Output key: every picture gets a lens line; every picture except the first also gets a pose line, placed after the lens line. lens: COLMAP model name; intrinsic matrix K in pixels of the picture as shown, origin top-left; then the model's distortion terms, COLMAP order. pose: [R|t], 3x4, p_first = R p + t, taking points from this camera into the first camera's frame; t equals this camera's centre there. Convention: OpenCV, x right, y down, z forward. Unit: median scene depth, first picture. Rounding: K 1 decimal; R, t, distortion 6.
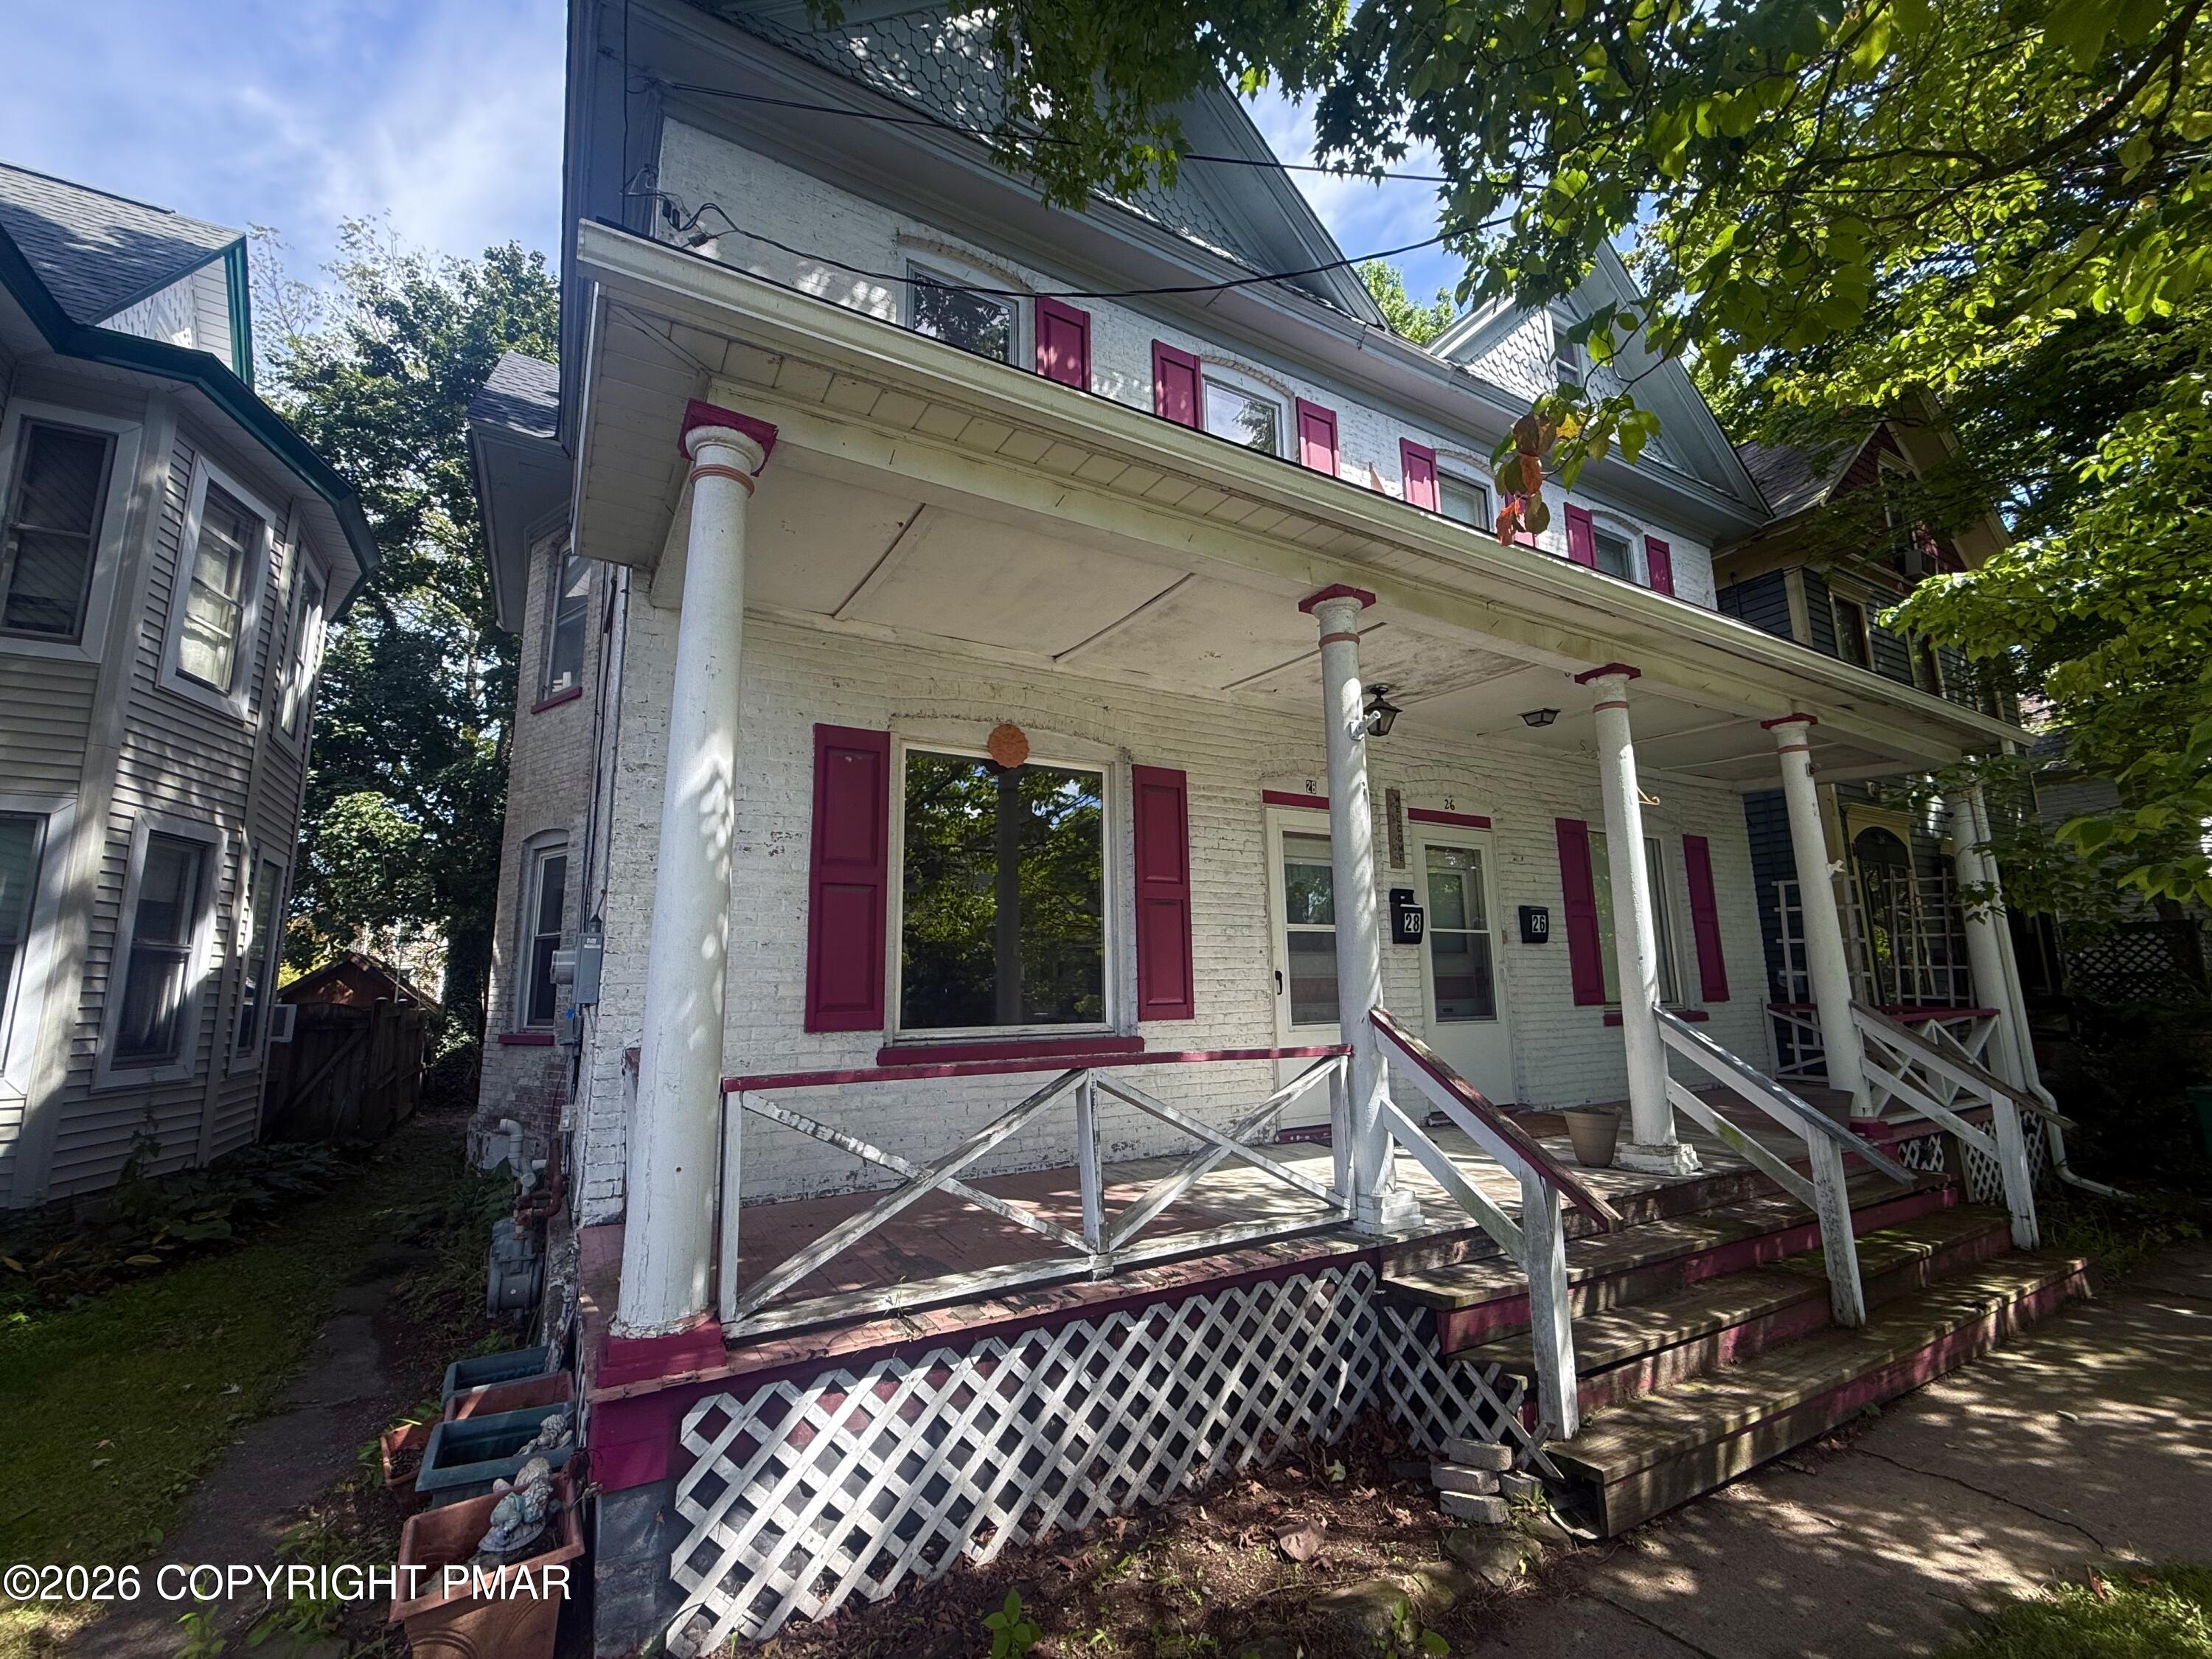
lens RADIAL K [[952.9, 0, 1106.0], [0, 952.9, 829.5], [0, 0, 1]] dist [-0.006910, 0.000090]
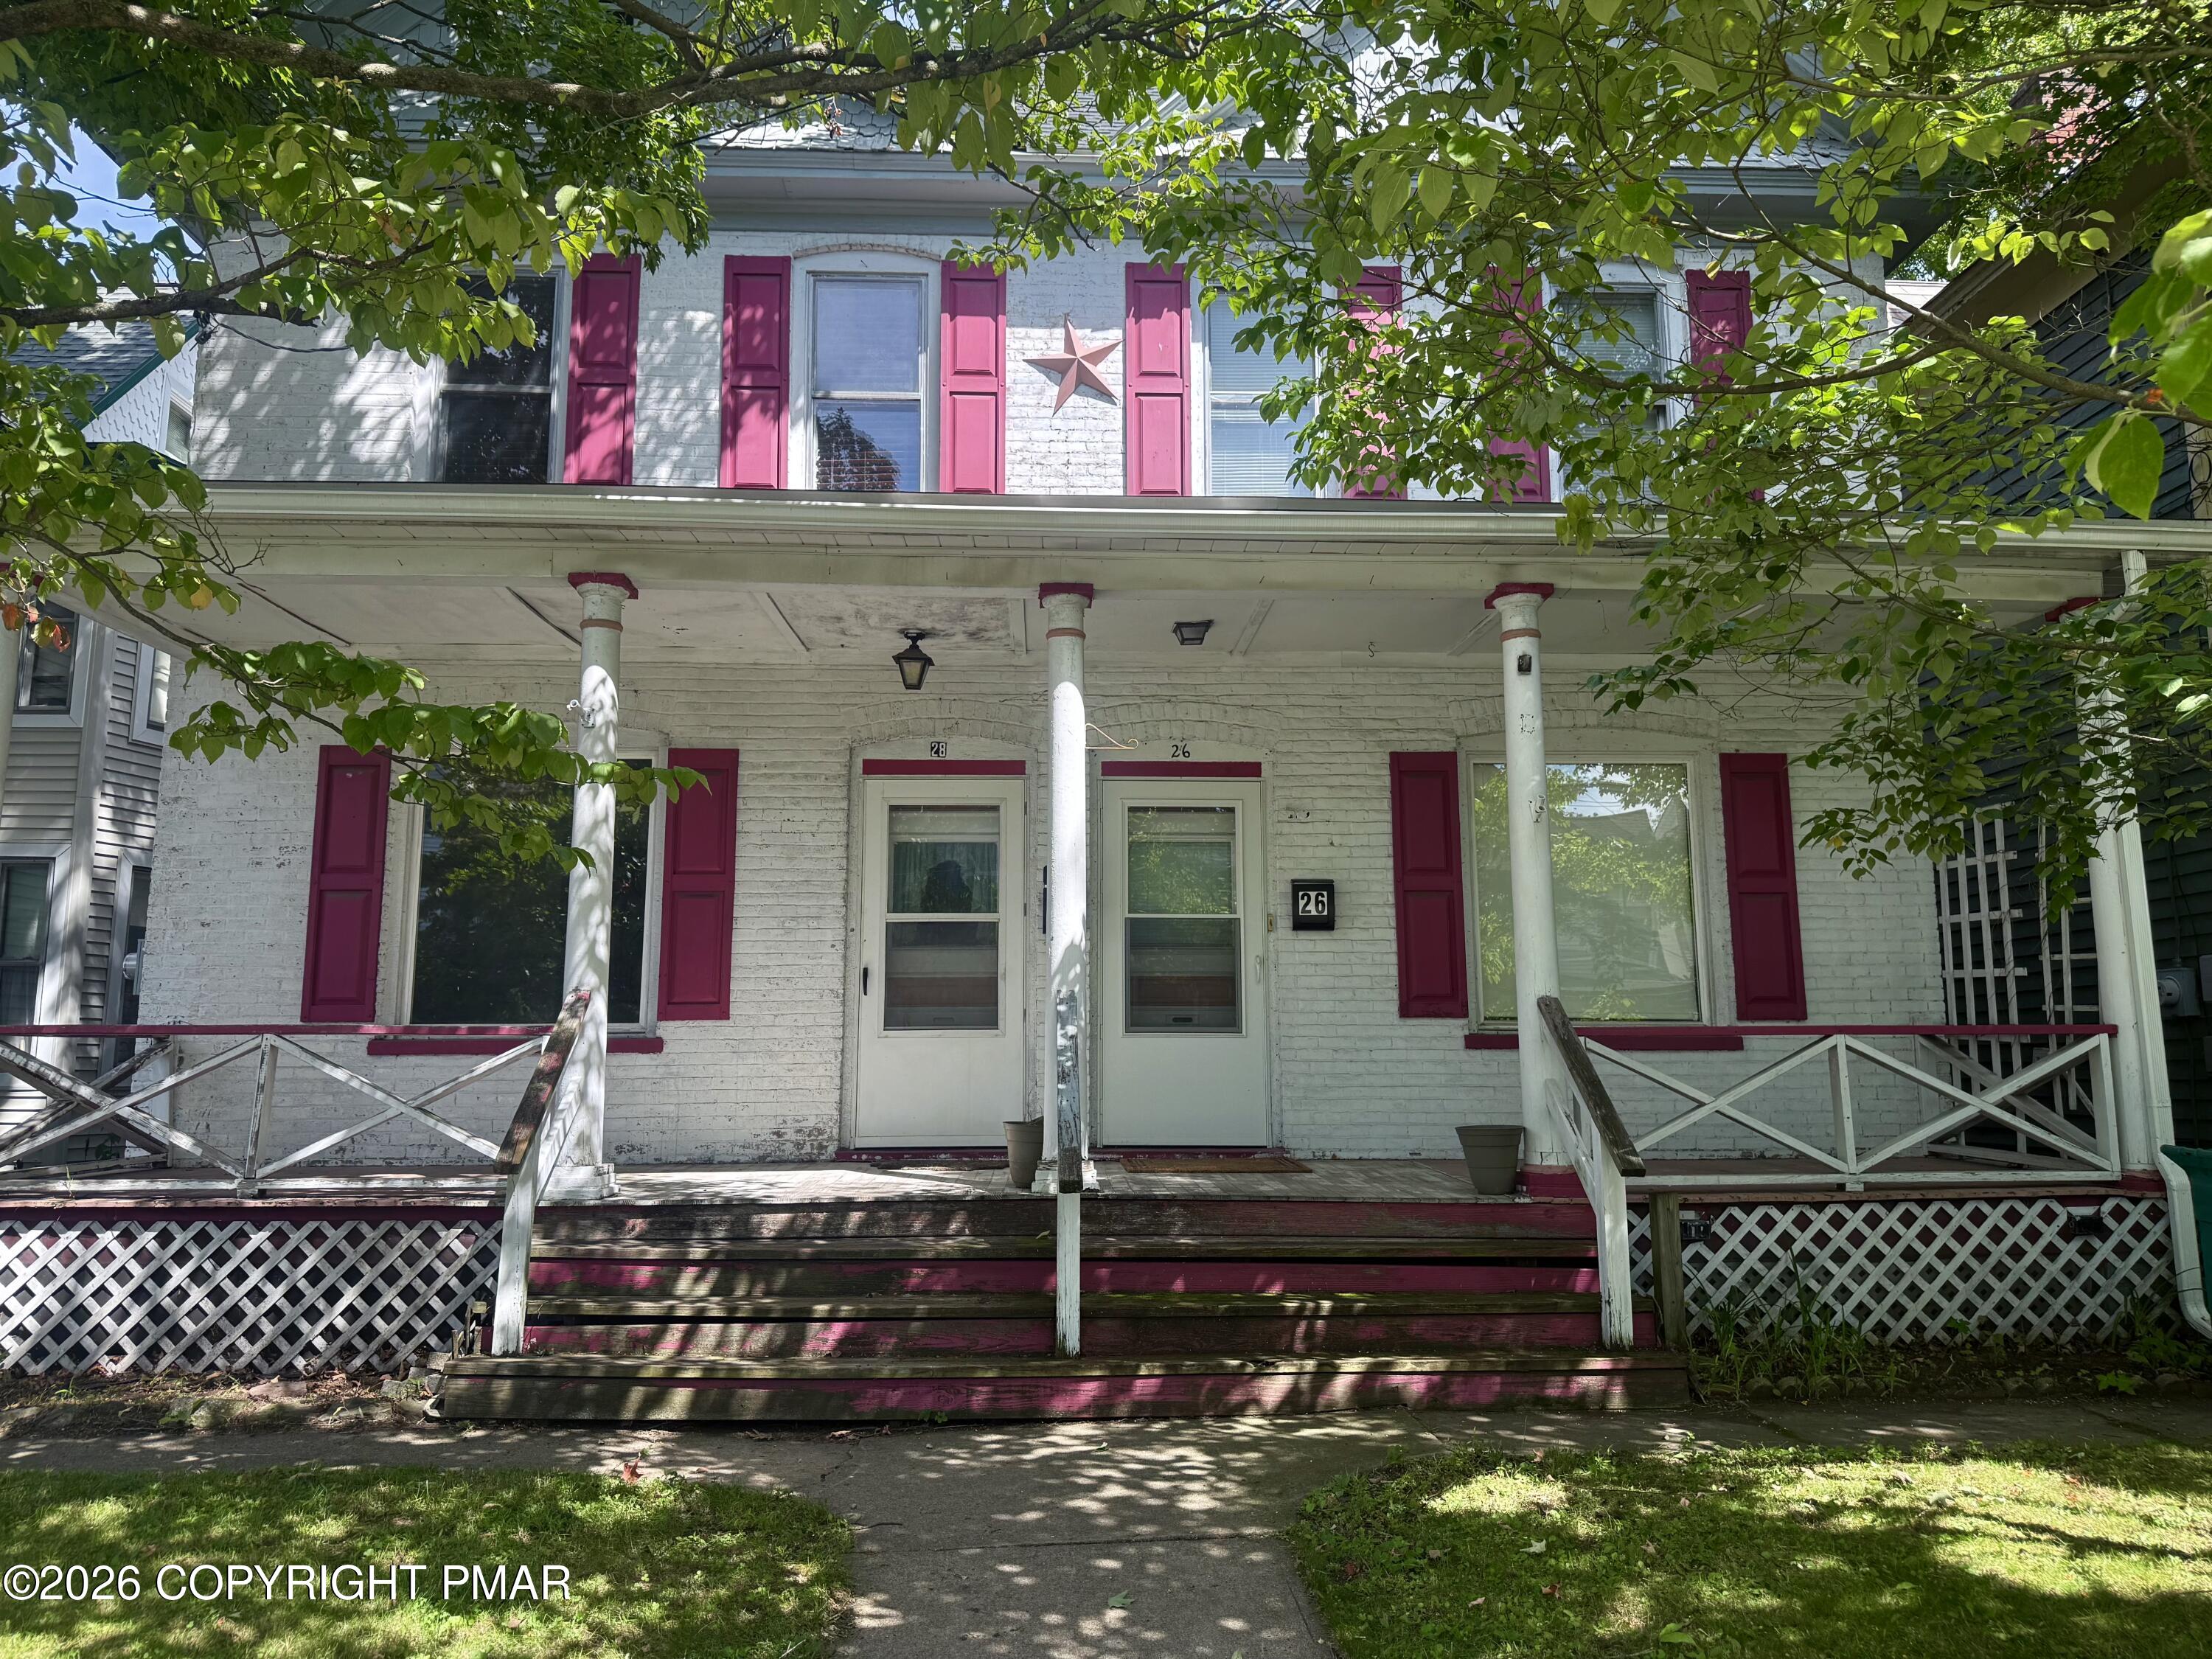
lens RADIAL K [[1548.6, 0, 1106.0], [0, 1548.6, 829.5], [0, 0, 1]] dist [-0.003914, -0.009417]
pose [[0.885630, -0.057189, -0.460857, 1.940295], [0.069125, 0.997567, 0.009047, 0.047250], [0.459218, -0.039868, 0.887428, -0.266386]]
